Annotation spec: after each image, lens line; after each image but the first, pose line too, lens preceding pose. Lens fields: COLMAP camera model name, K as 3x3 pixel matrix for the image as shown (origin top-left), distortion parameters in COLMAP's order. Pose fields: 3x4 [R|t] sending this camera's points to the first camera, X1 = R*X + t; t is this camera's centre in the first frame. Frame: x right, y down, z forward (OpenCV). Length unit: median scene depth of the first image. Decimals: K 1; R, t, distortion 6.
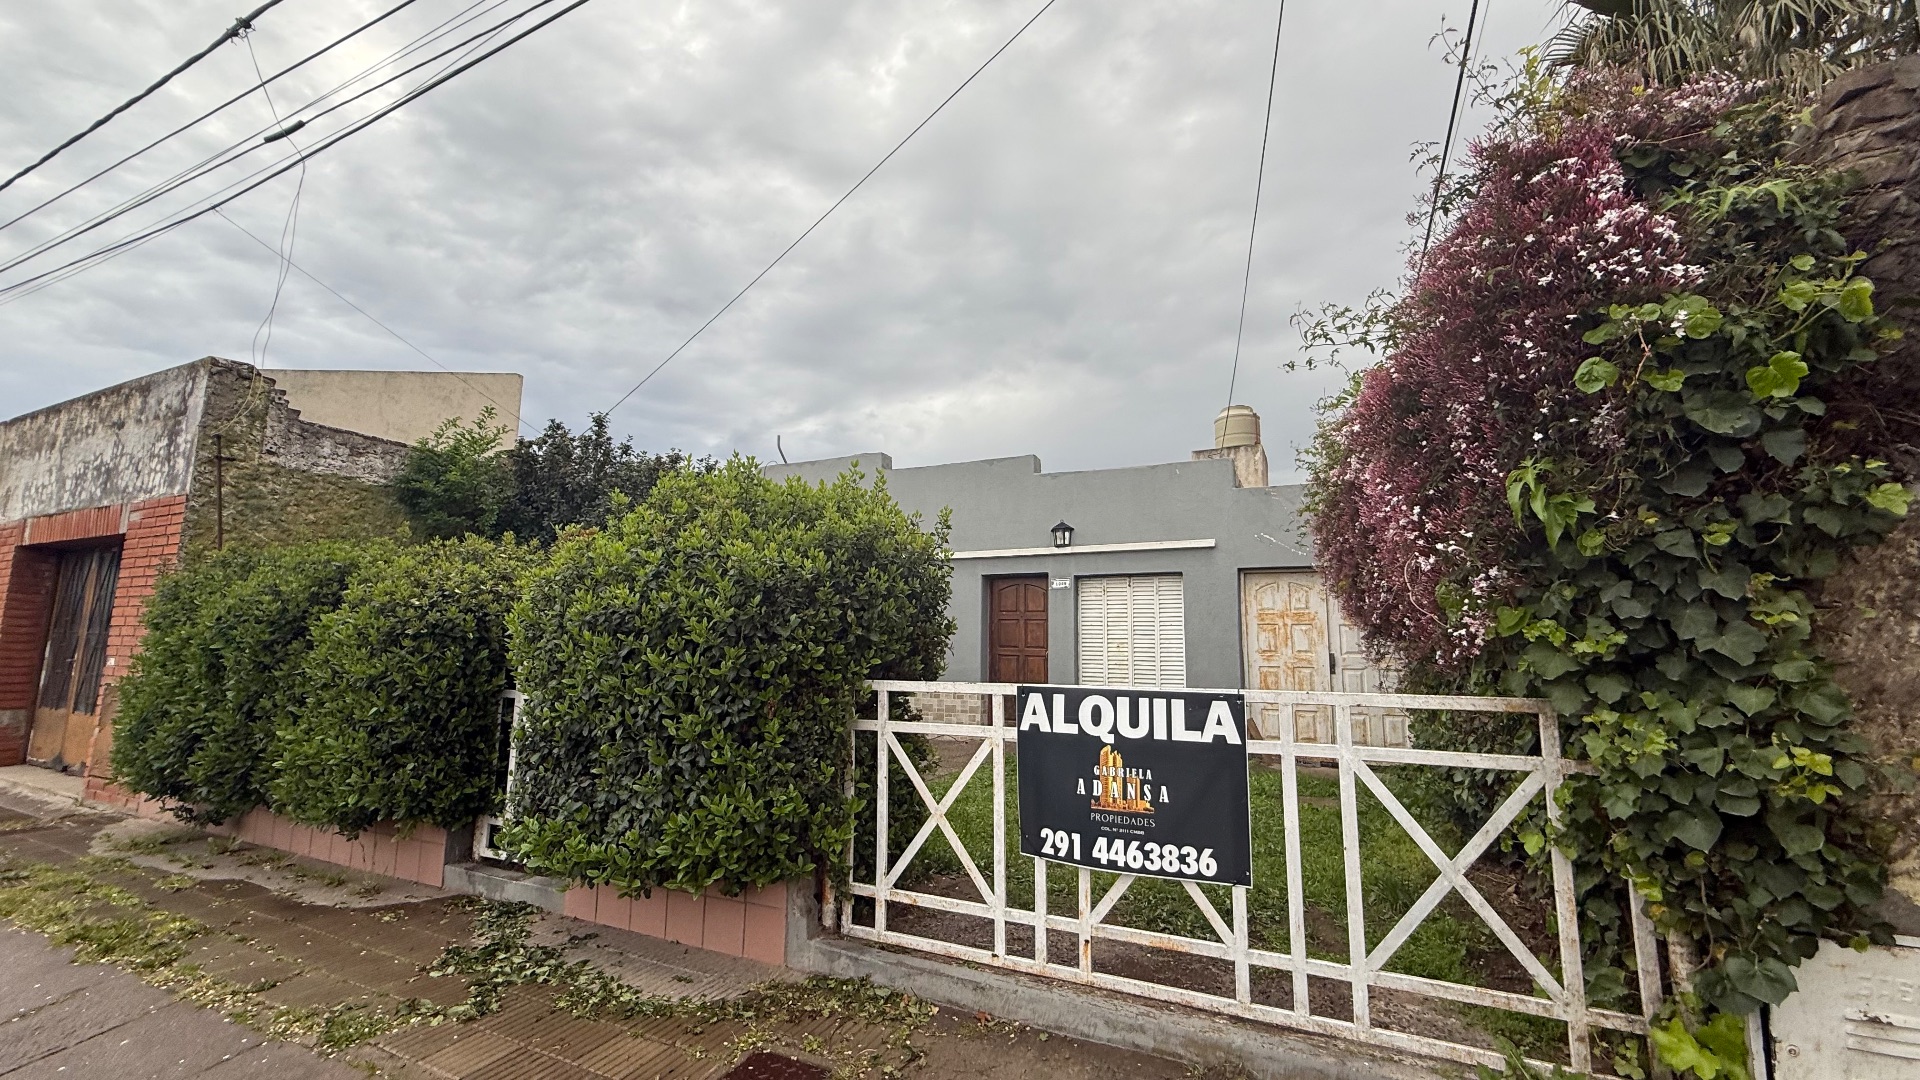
lens RADIAL K [[768.1, 0, 961.2], [0, 768.1, 545.2], [0, 0, 1]] dist [0.007345, -0.000029]
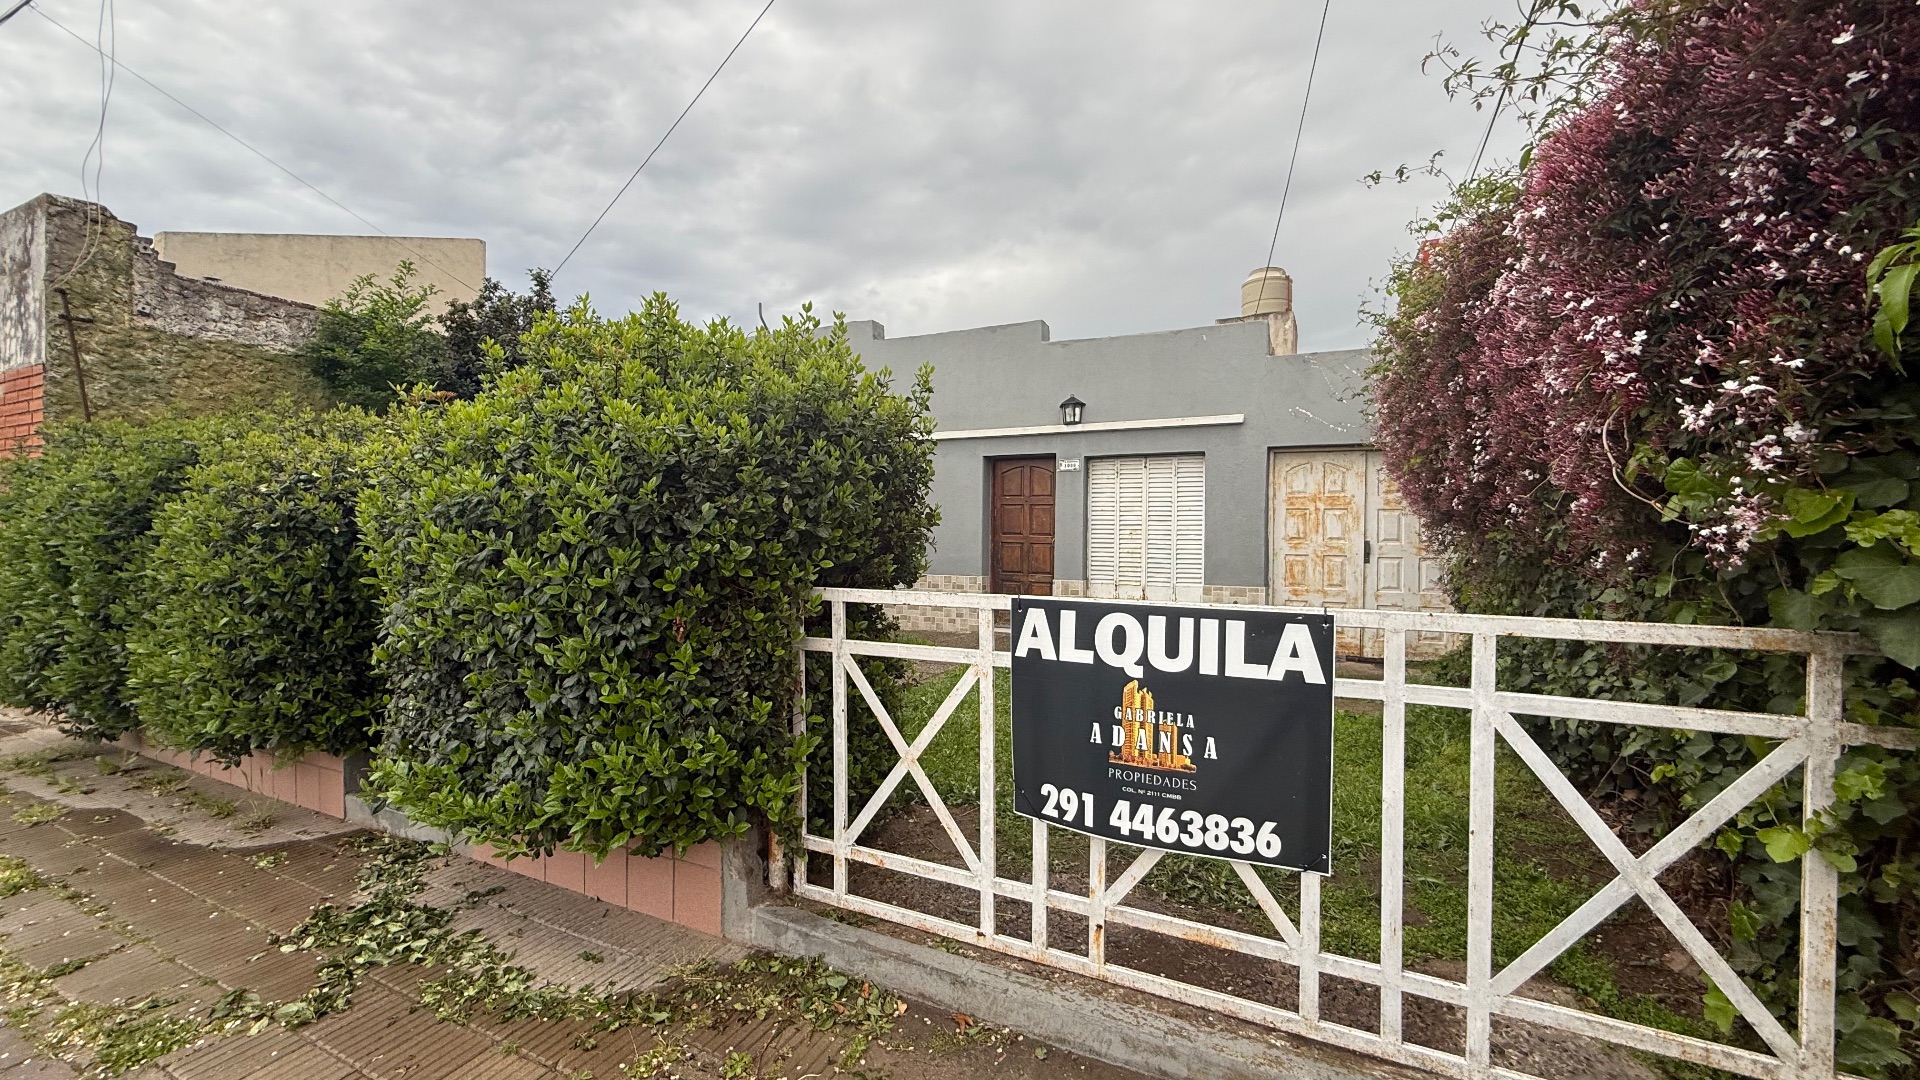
lens RADIAL K [[758.0, 0, 954.3], [0, 758.0, 540.5], [0, 0, 1]] dist [-0.004756, 0.000938]
pose [[0.999810, -0.002915, -0.019294, 0.029128], [0.005680, 0.989438, 0.144848, 0.019891], [0.018668, -0.144930, 0.989266, 0.258807]]
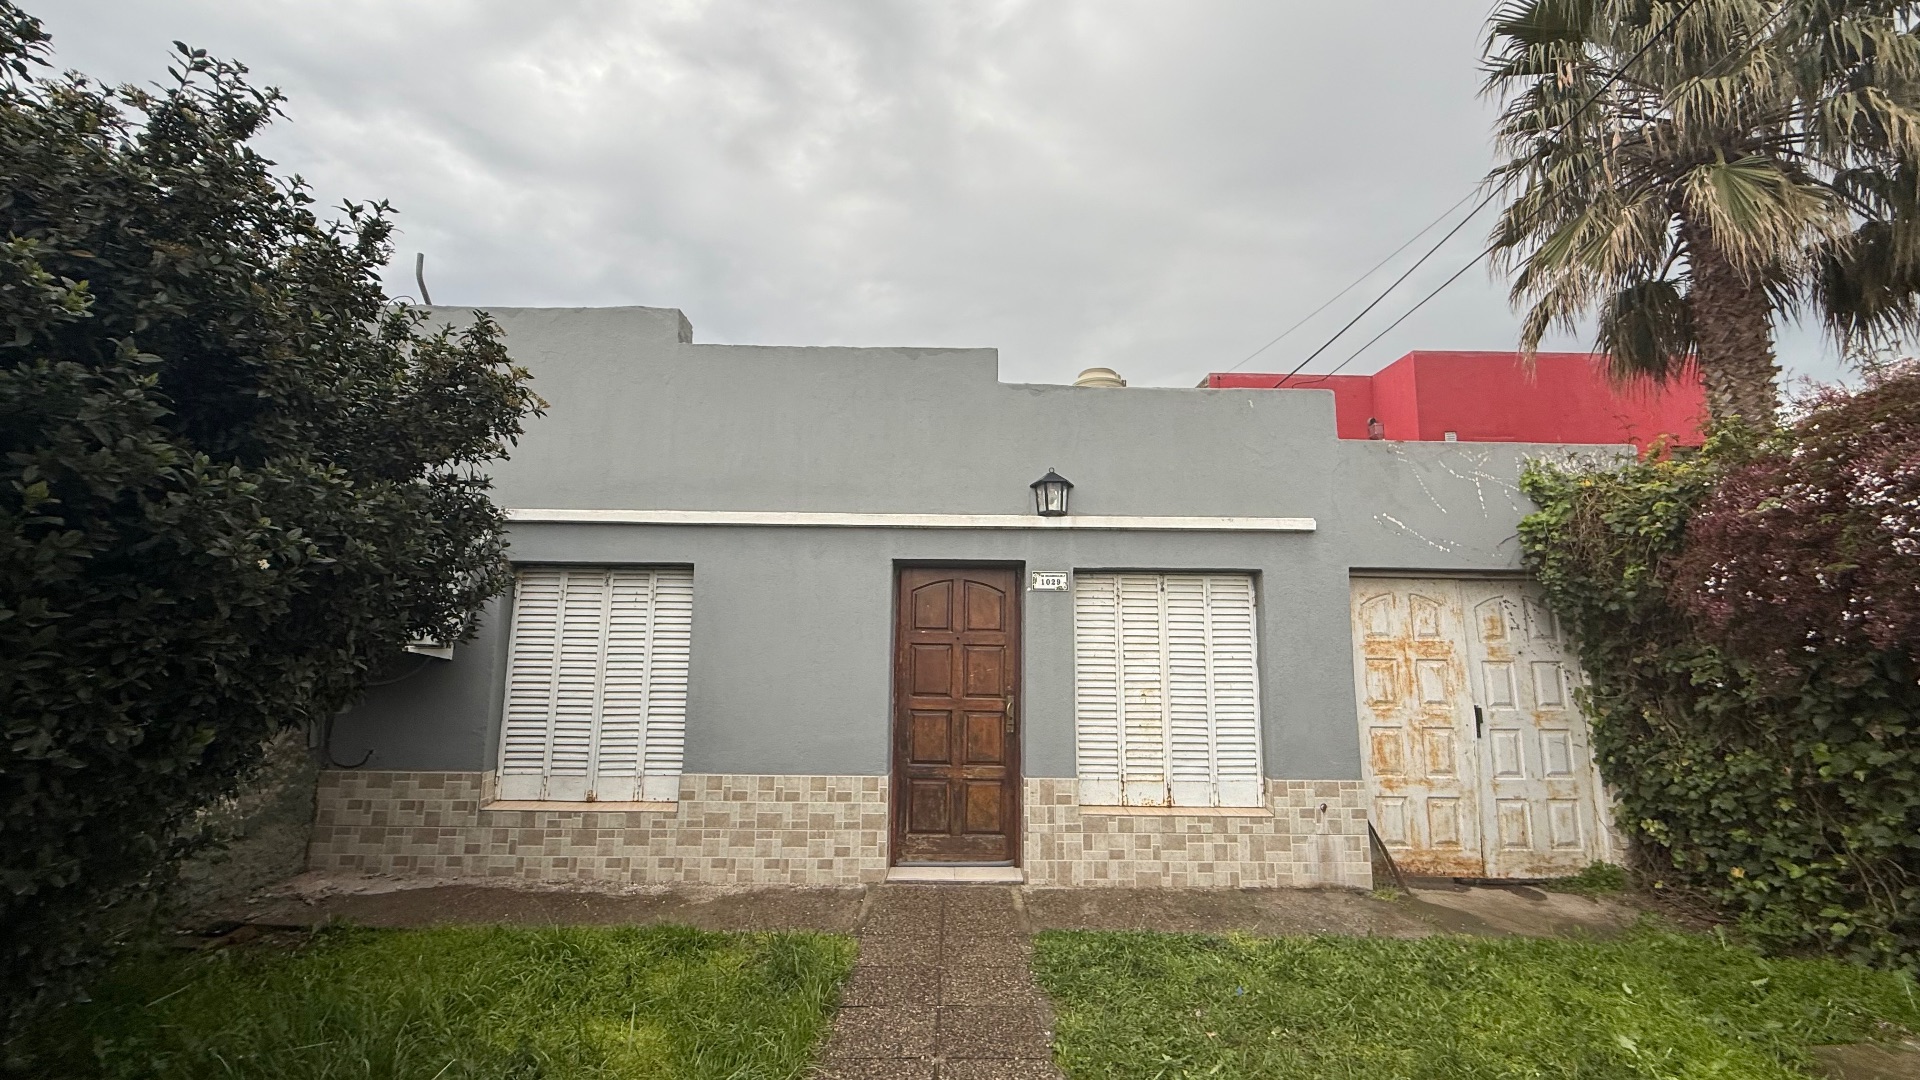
lens RADIAL K [[758.0, 0, 954.3], [0, 758.0, 540.5], [0, 0, 1]] dist [-0.004756, 0.000938]
pose [[0.897075, 0.060331, 0.437740, -0.469543], [-0.059566, 0.998104, -0.015492, 0.090921], [-0.437845, -0.012177, 0.898968, 1.484703]]
